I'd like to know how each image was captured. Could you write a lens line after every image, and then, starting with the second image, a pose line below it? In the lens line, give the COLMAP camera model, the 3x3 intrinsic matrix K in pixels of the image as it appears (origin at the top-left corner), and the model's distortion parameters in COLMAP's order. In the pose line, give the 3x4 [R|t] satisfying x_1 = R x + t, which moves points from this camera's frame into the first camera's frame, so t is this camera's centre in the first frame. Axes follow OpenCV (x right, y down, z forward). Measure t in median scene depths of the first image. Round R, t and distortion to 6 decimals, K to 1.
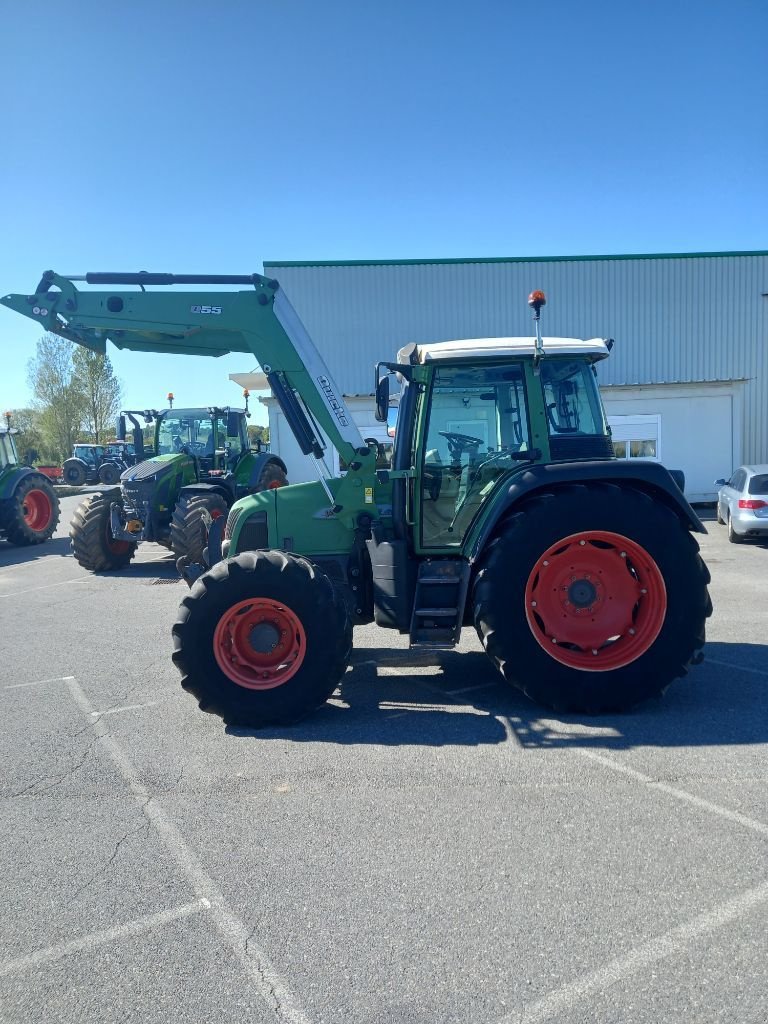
lens RADIAL K [[748.3, 0, 384.0], [0, 748.3, 512.0], [0, 0, 1]] dist [0.054471, -0.002740]
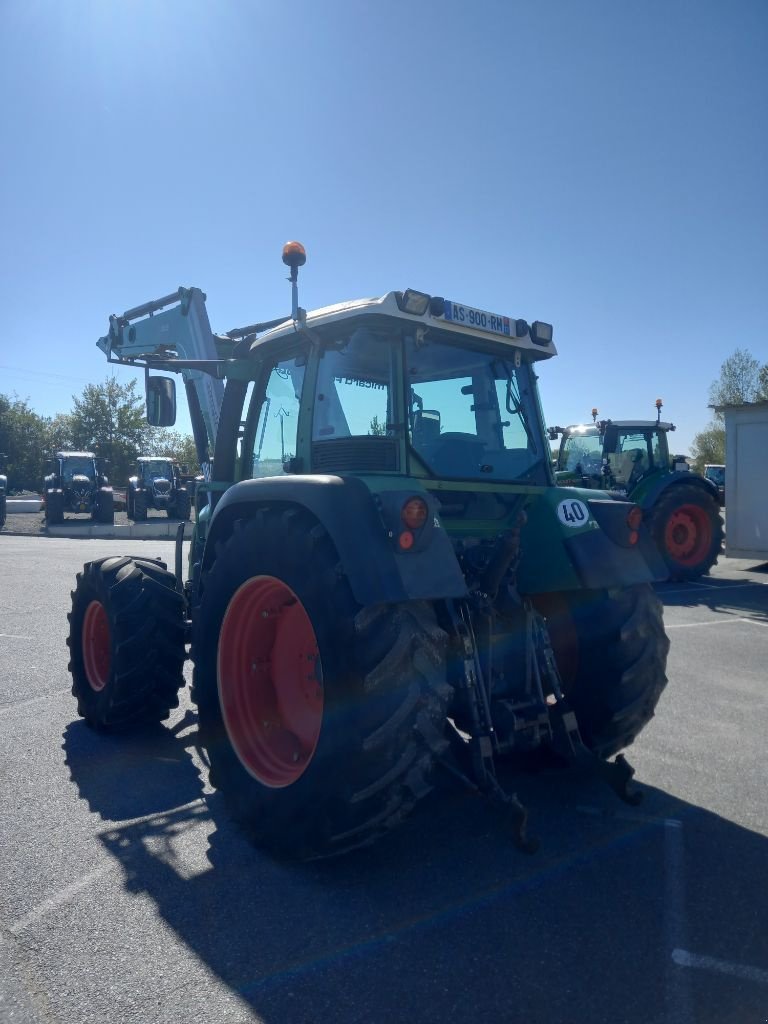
lens RADIAL K [[741.1, 0, 388.4], [0, 741.1, 503.1], [0, 0, 1]] dist [0.054212, -0.001436]
pose [[0.617645, 0.045185, -0.785158, 0.879074], [-0.076624, 0.997056, -0.002897, -0.047329], [0.782715, 0.061952, 0.619289, 0.659735]]
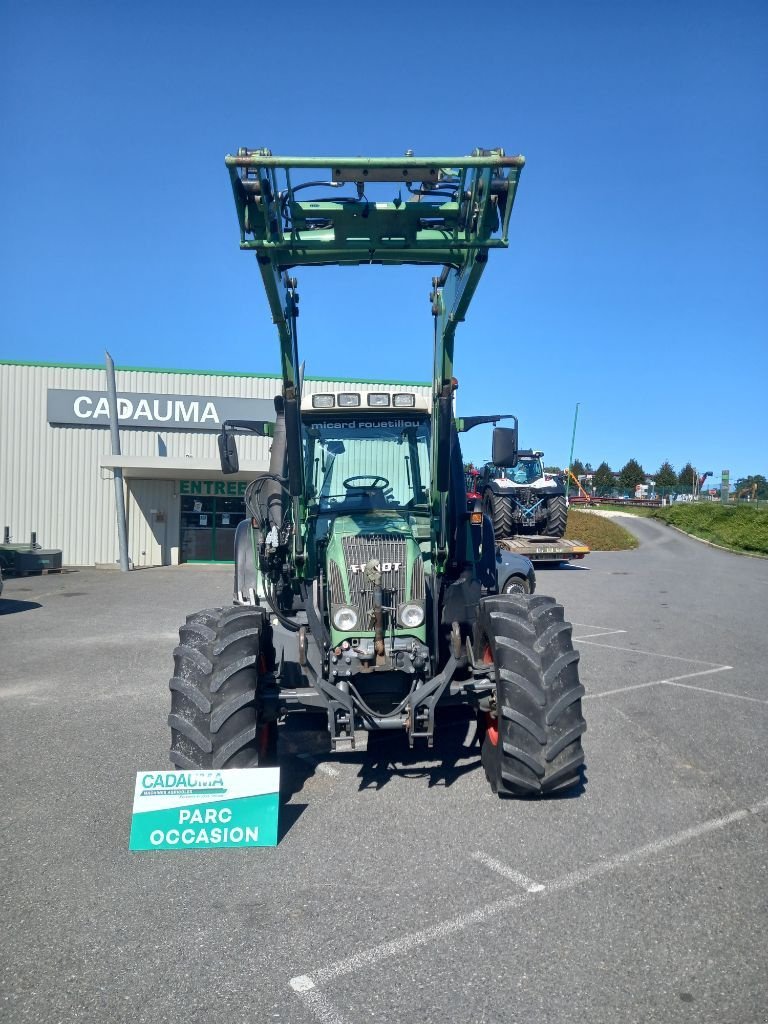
lens RADIAL K [[747.3, 0, 396.4], [0, 747.3, 510.3], [0, 0, 1]] dist [0.060641, -0.001328]
pose [[-0.058779, 0.040570, 0.997446, -1.096020], [0.070268, 0.996864, -0.036406, -0.029526], [-0.995795, 0.067948, -0.061446, 1.233809]]
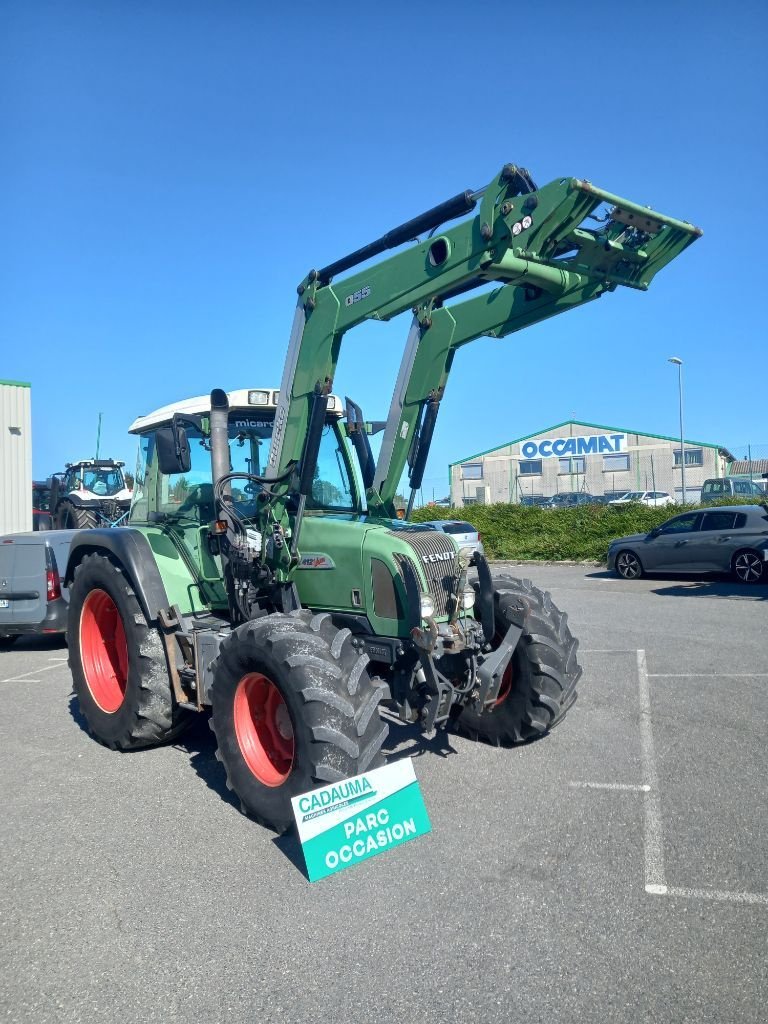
lens RADIAL K [[744.2, 0, 407.0], [0, 744.2, 509.7], [0, 0, 1]] dist [0.074257, -0.001412]
pose [[-0.671959, 0.071946, 0.737085, -0.893084], [0.119006, 0.992826, 0.011583, -0.069977], [-0.730964, 0.095500, -0.675701, 1.849315]]
